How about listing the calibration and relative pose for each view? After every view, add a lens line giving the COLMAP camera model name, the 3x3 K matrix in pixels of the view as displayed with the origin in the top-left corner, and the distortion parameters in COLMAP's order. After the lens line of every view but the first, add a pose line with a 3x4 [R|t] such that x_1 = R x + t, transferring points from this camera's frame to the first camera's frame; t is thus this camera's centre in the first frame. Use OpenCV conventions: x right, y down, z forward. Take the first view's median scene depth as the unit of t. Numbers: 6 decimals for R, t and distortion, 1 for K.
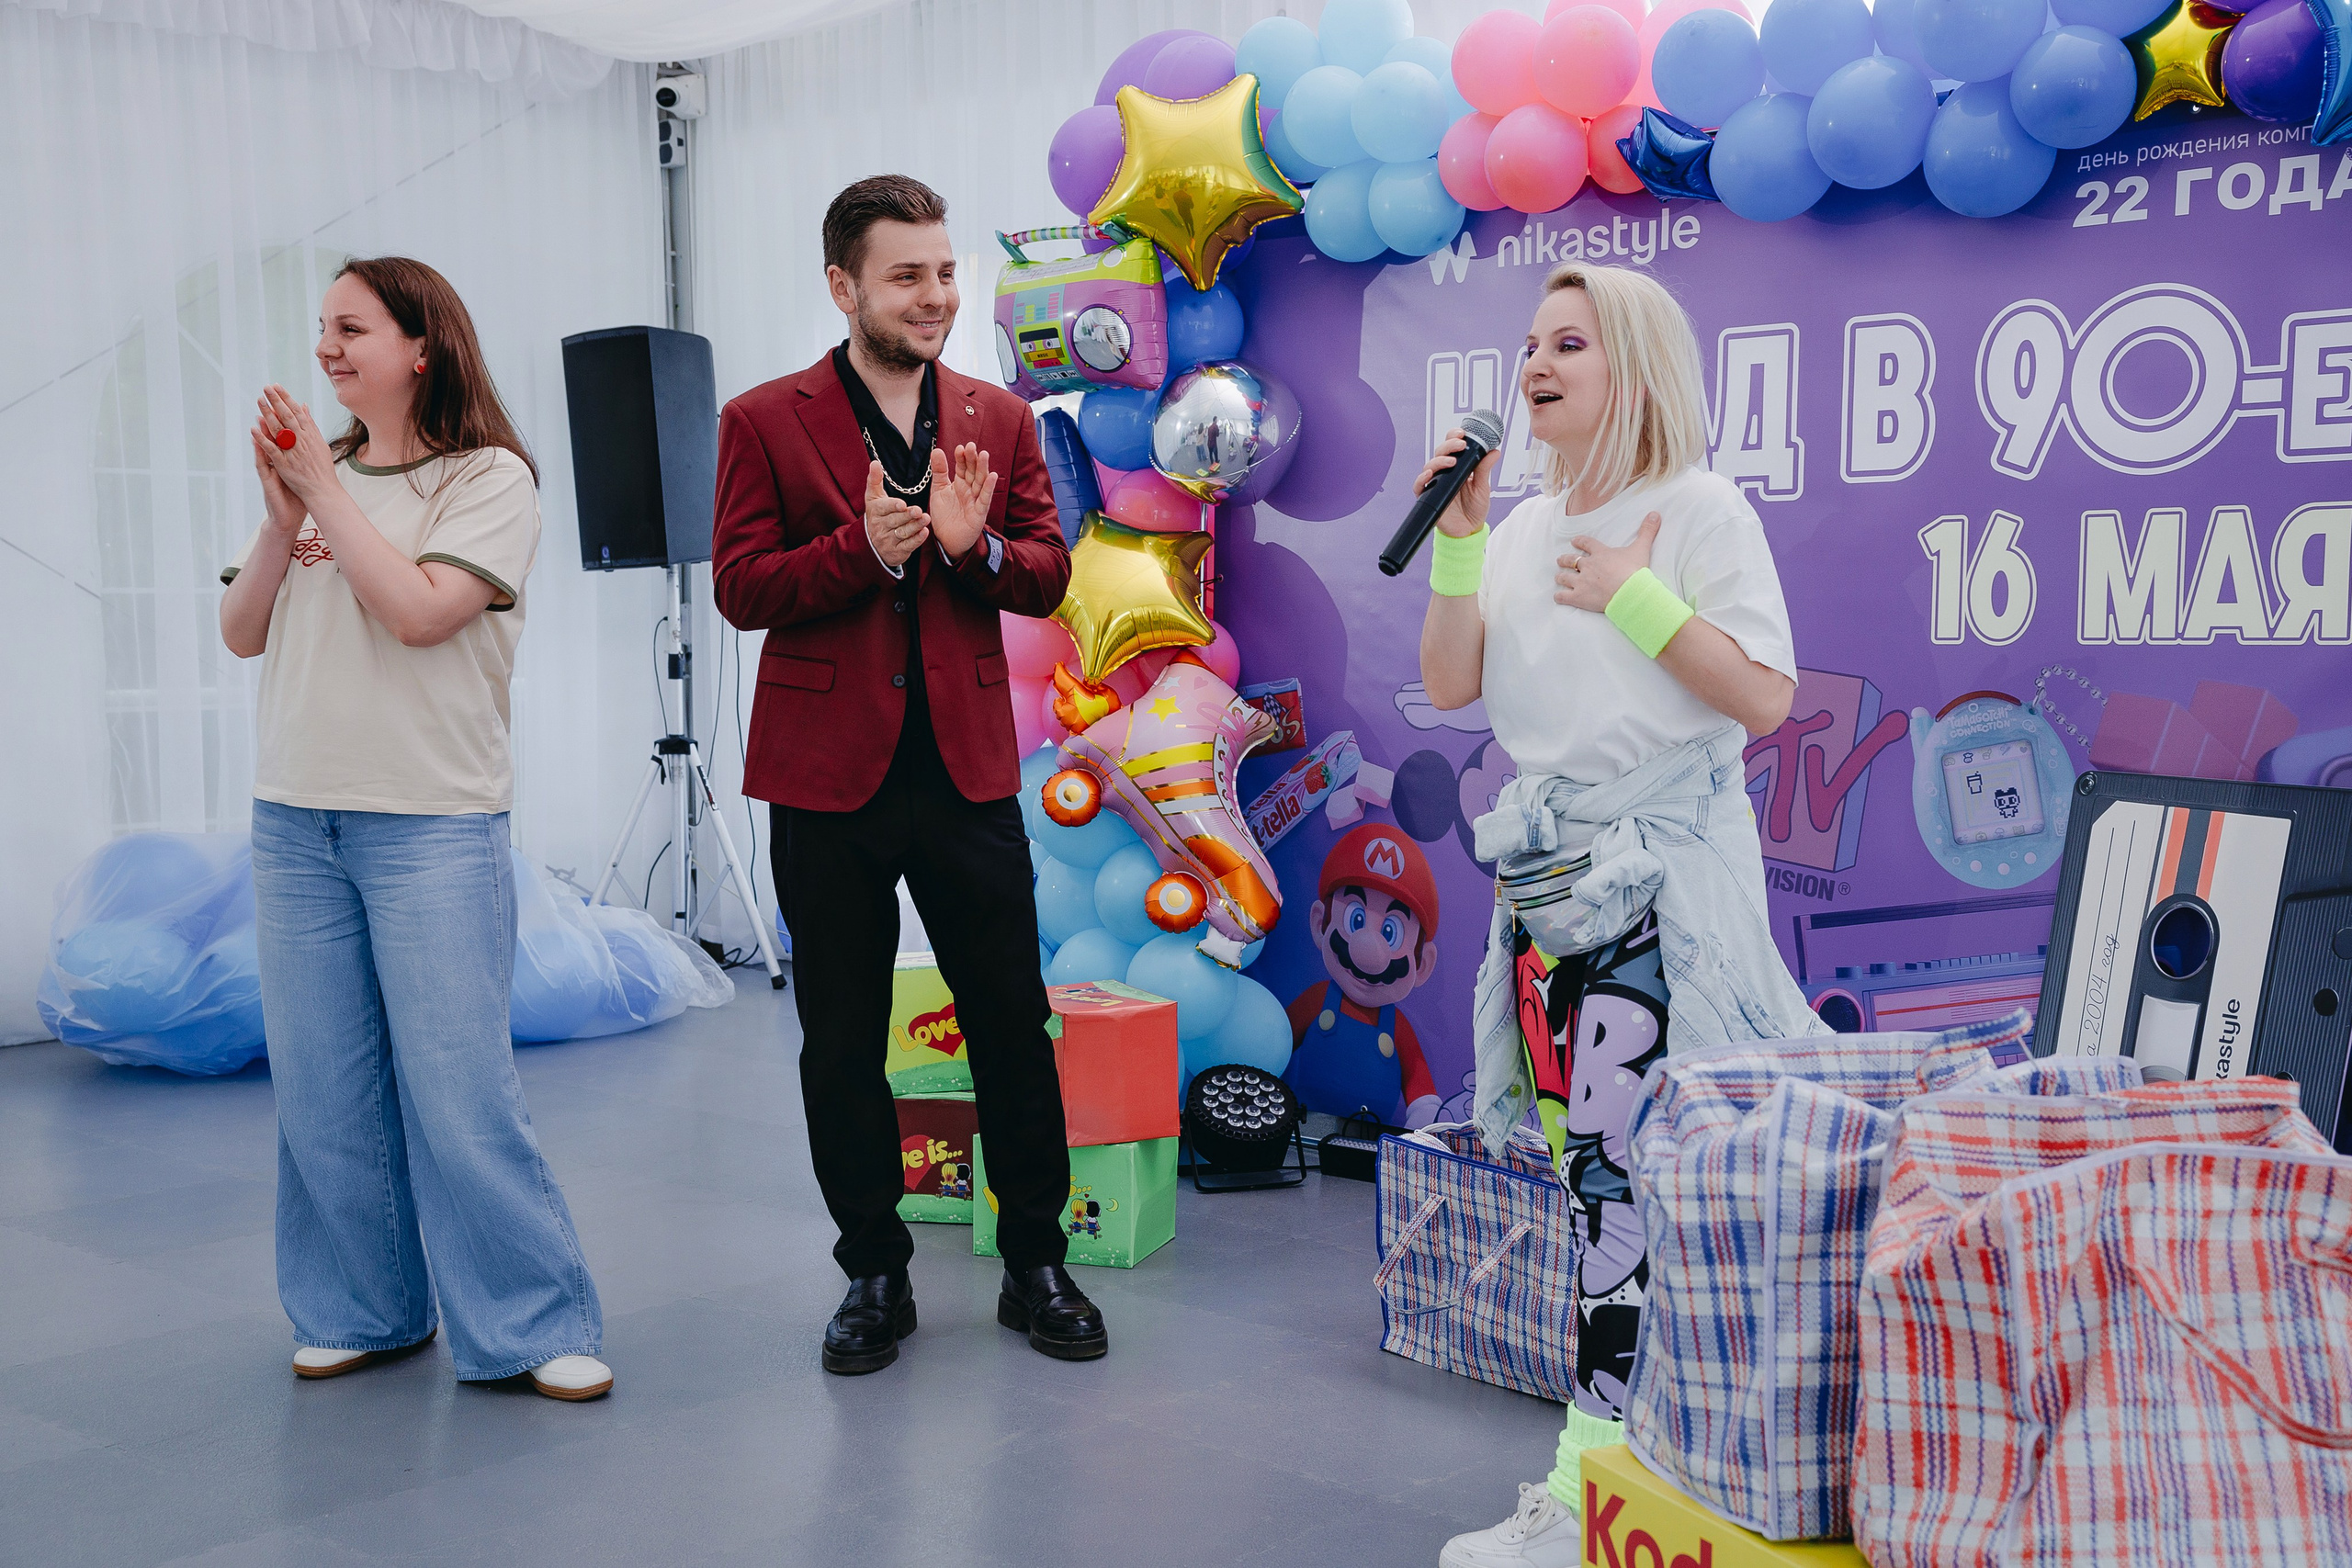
lens RADIAL K [[2760.3, 0, 1115.9], [0, 2760.3, 777.9], [0, 0, 1]] dist [0.242575, -0.293702]
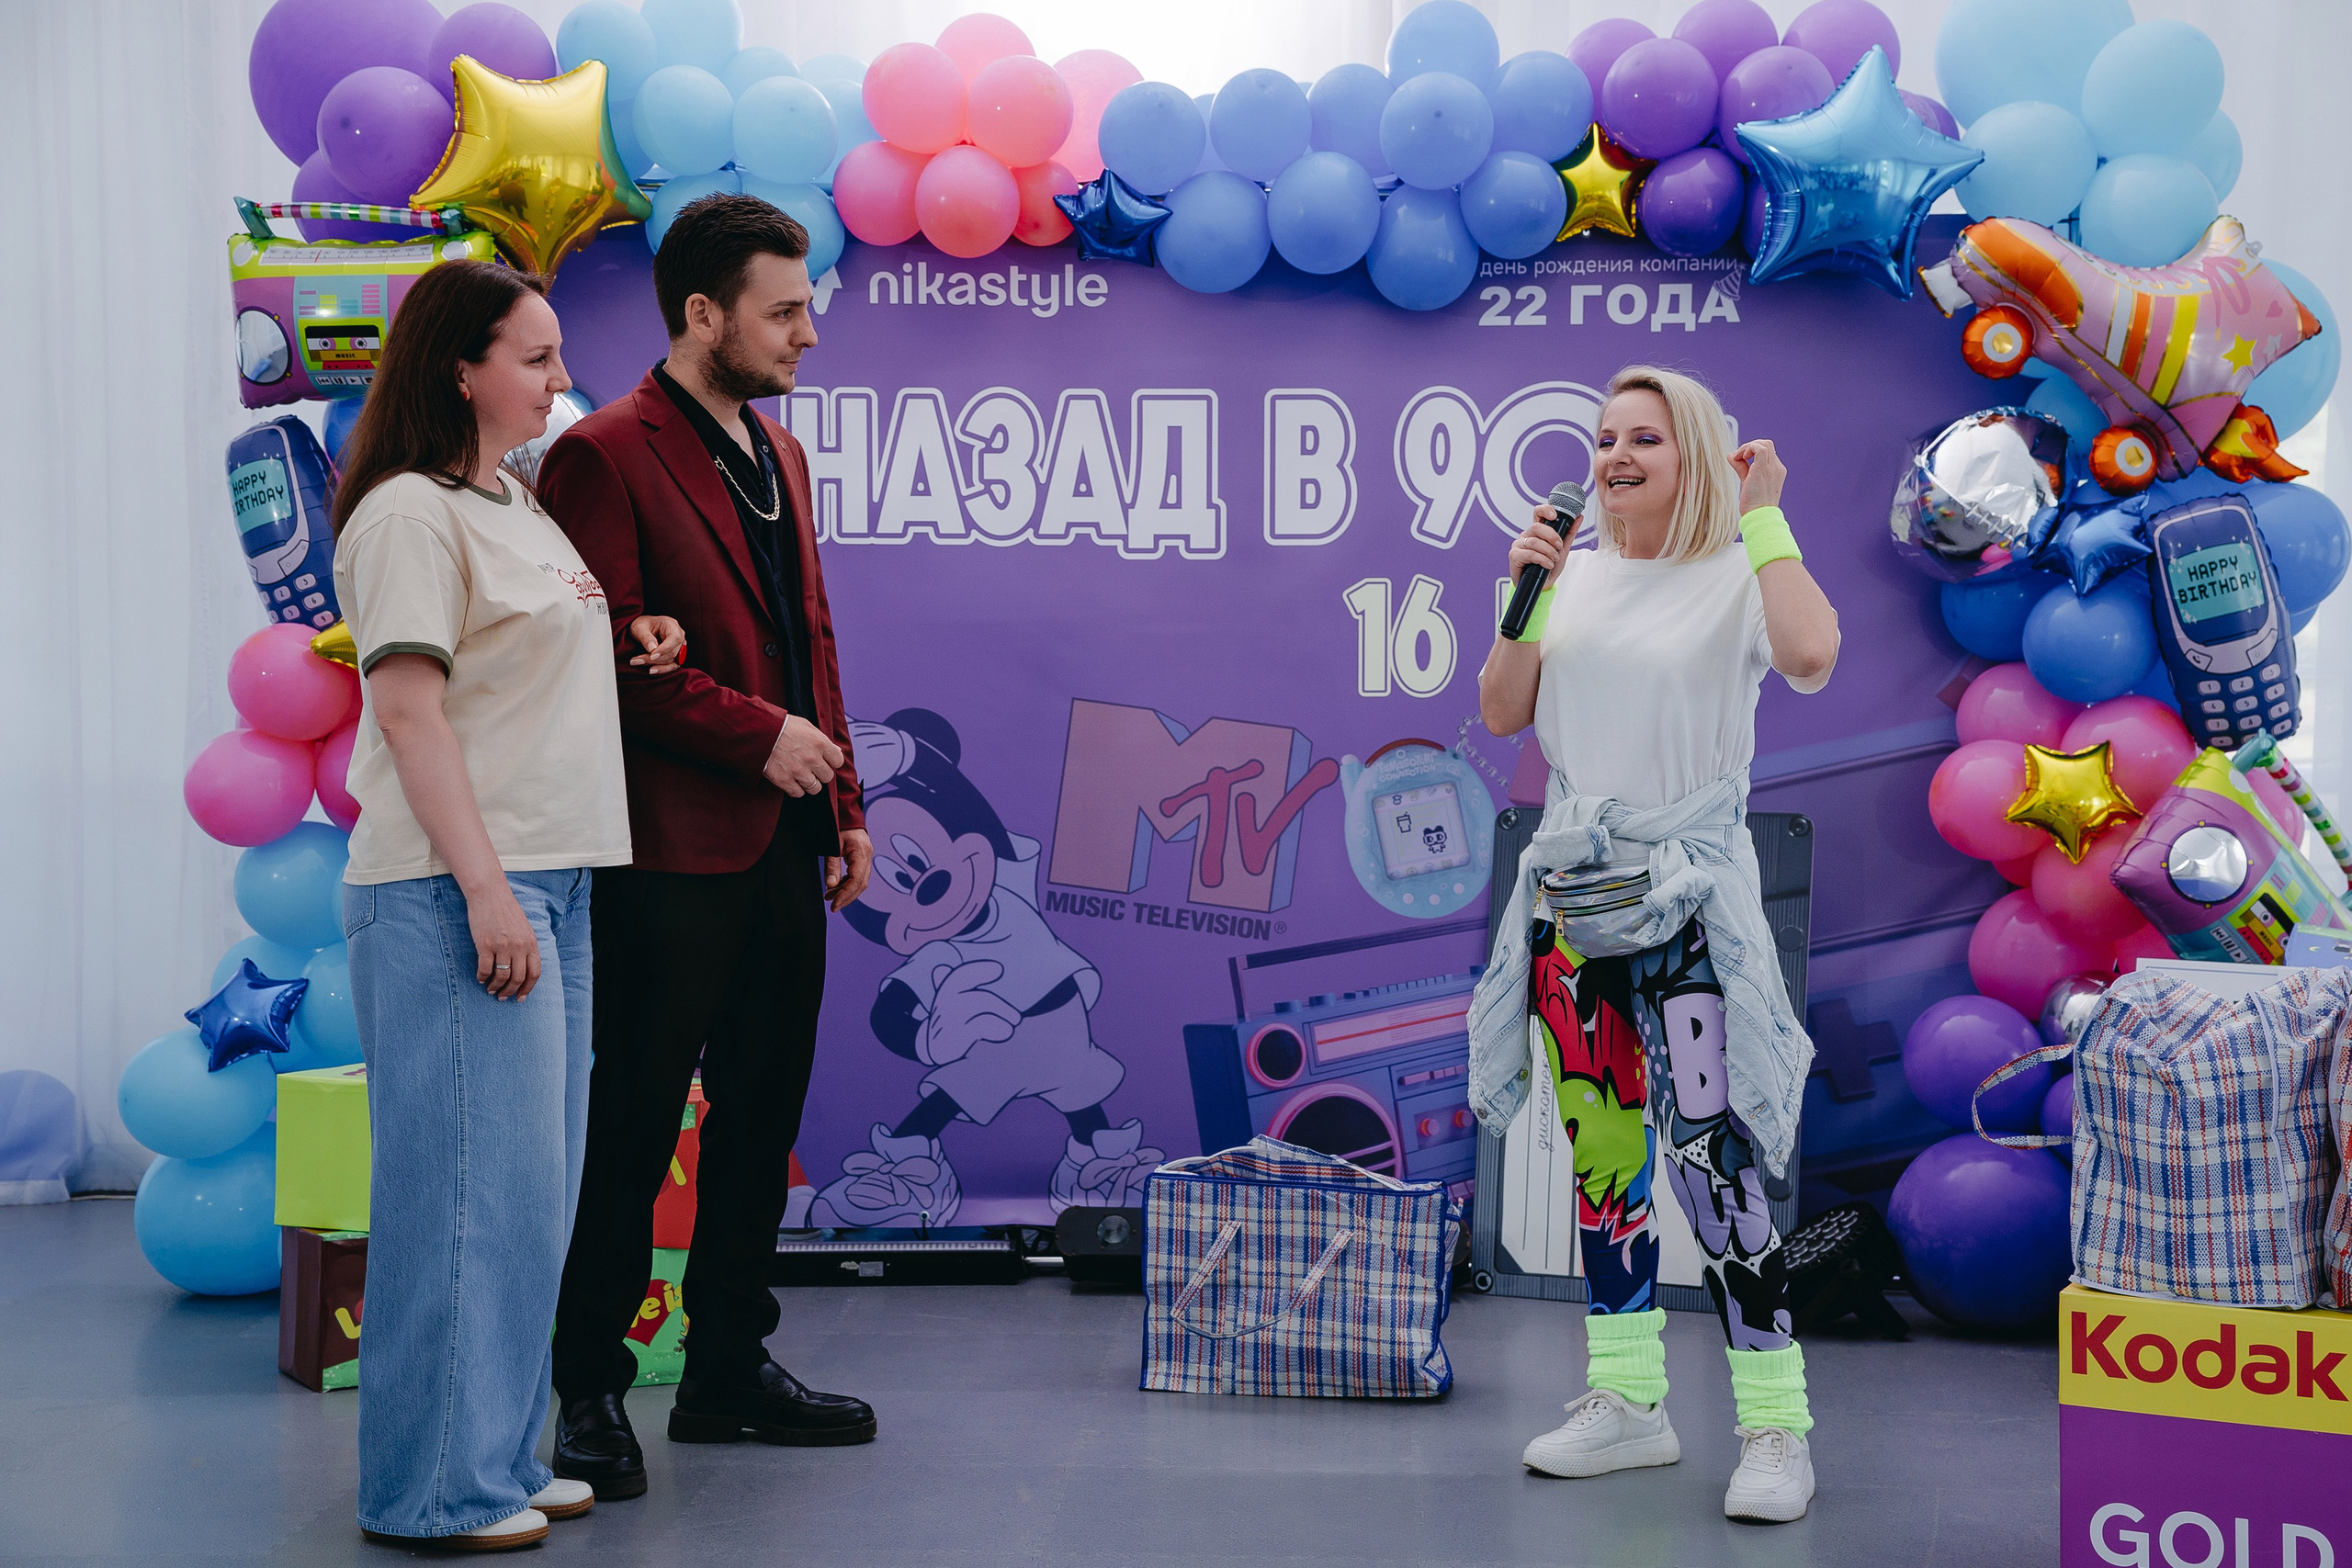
lens RADIAL K [[3941.5, 0, 1154.7], [0, 3941.5, 789.3], [0, 0, 1]] dist [0.715484, -2.830831]
pose [[0.751771, -0.017970, 0.659179, -0.817473], [0.038430, 0.999124, -0.016590, 0.011022], [-0.658303, 0.037804, 0.751803, -0.097205]]
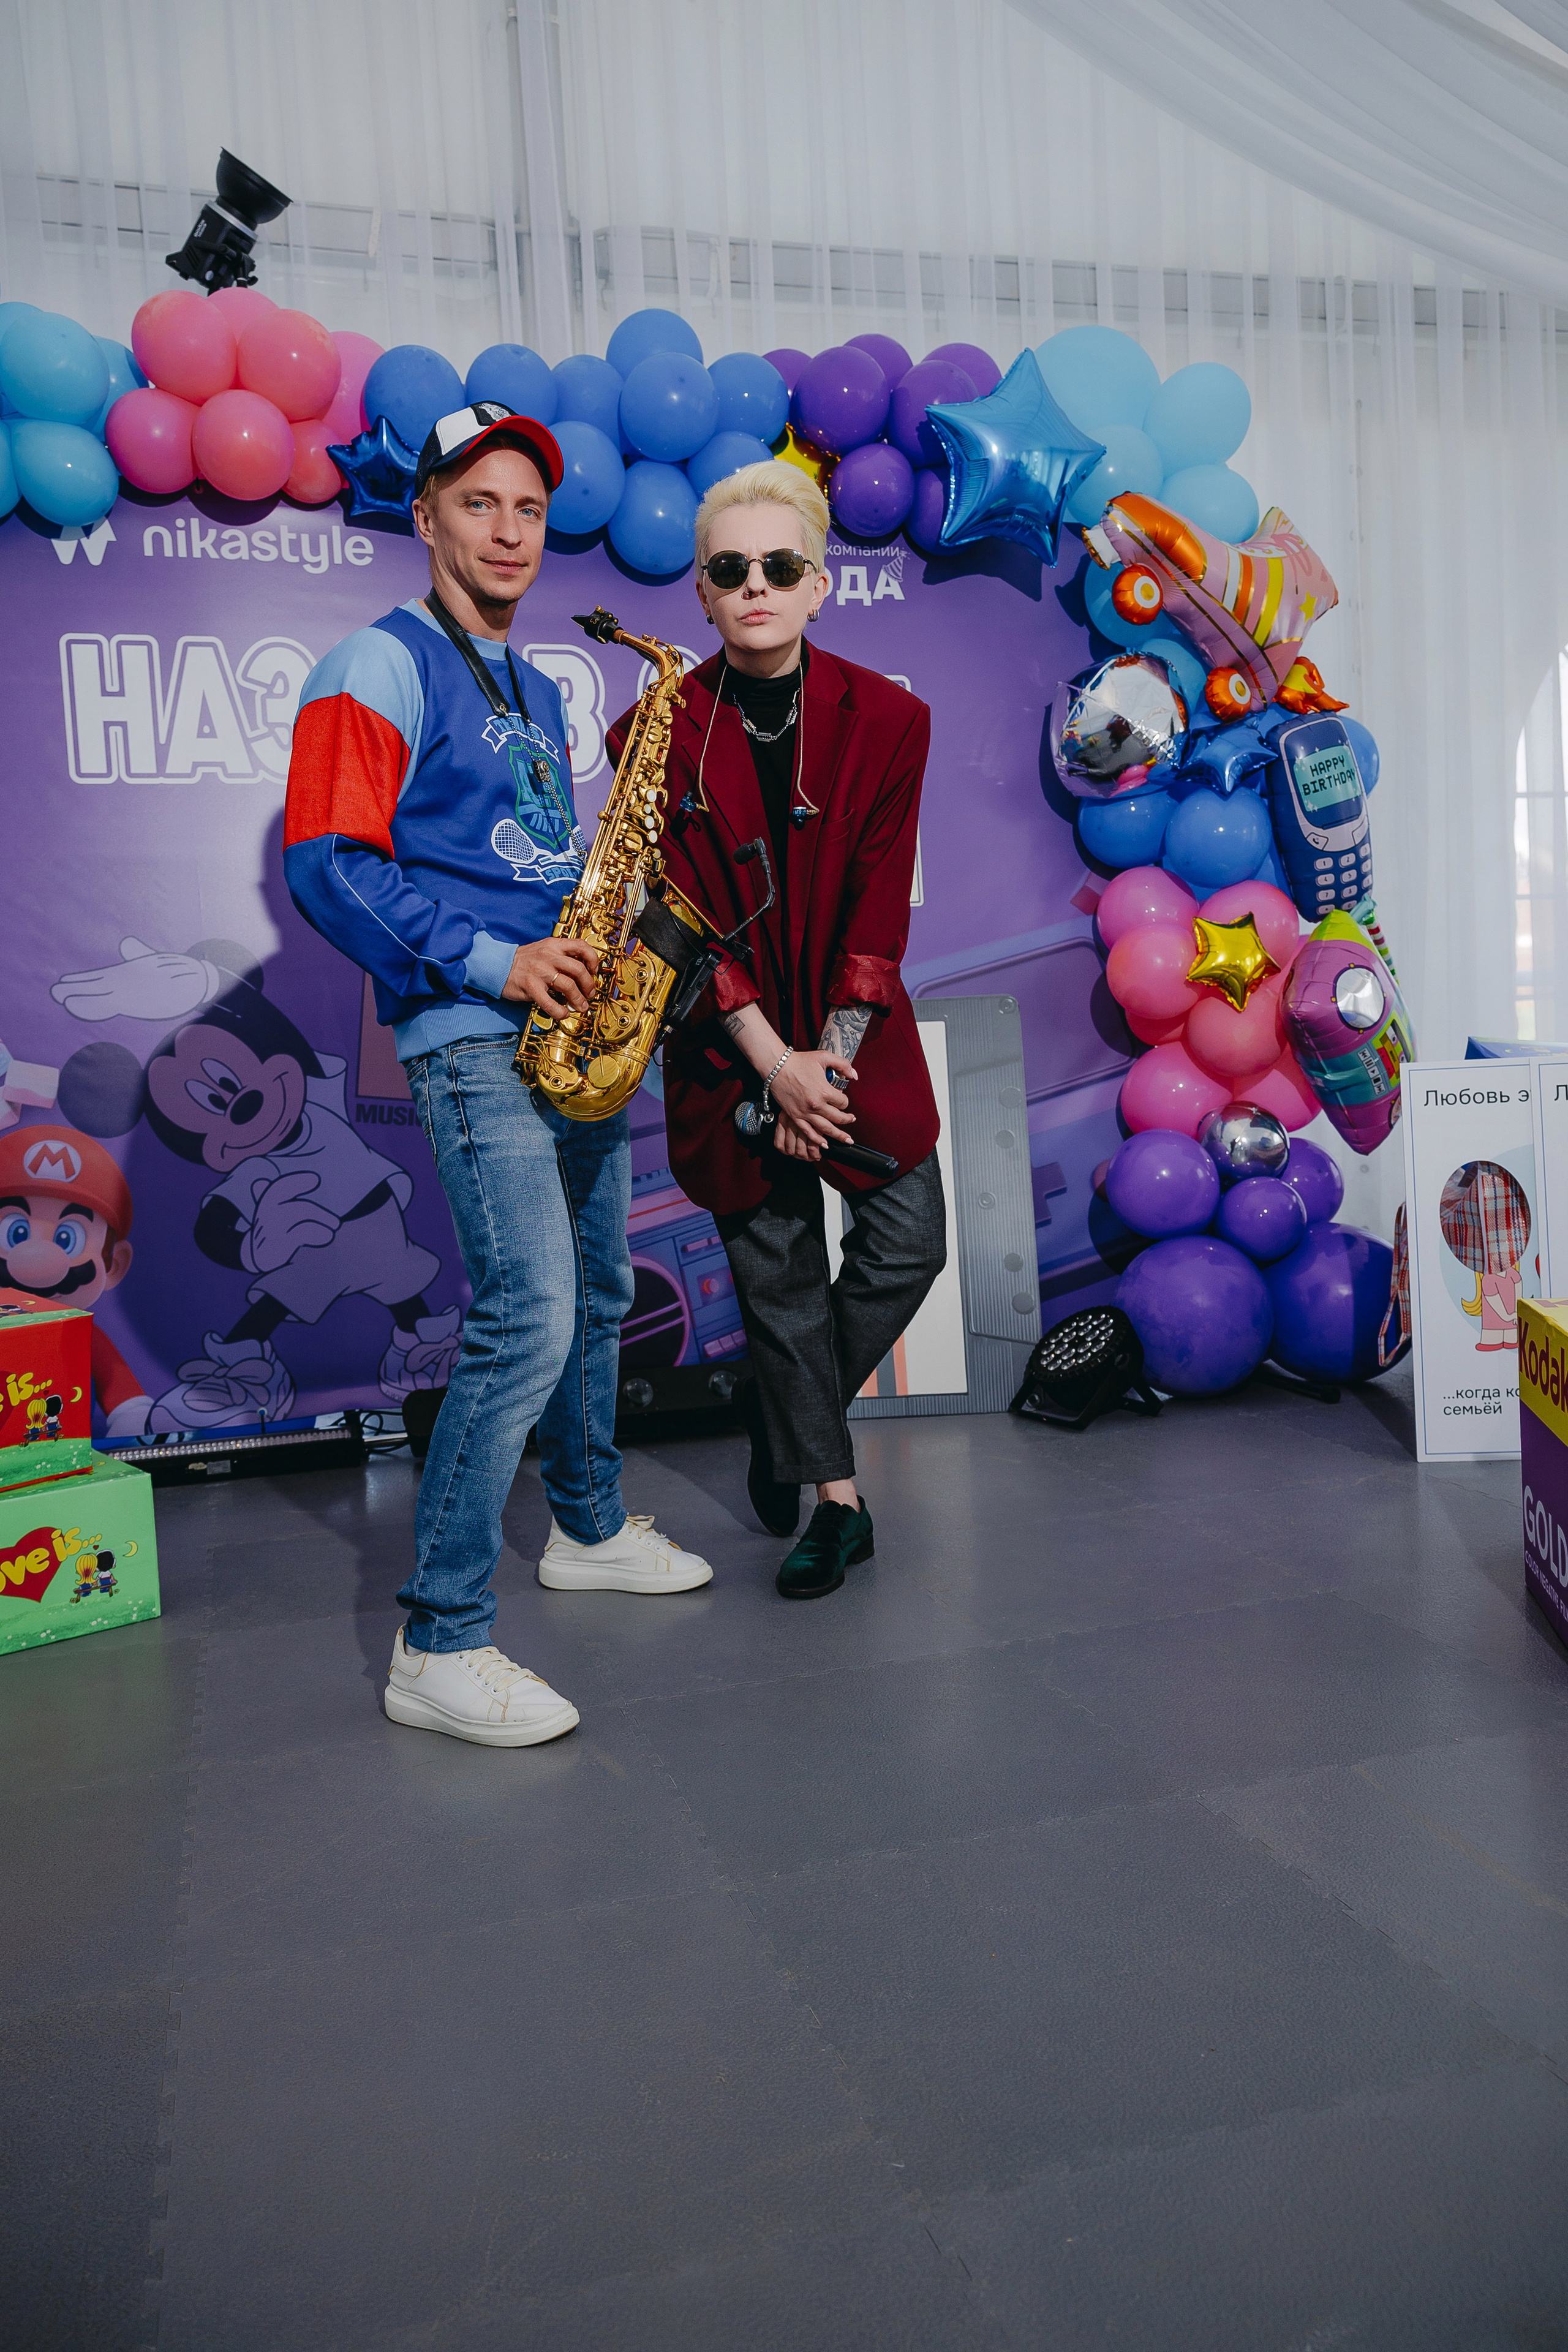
lens RADIAL K [[1772.5, 0, 769.4], [0, 1772.5, 1159.1], [0, 0, 1]] dist [0.002023, 0.001743]
pose [[0.484092, -0.067183, 0.872434, -0.384350], [0.112534, 0.993548, 0.014067, 0.057851], [-0.867751, 0.091368, 0.488529, 0.607278]]
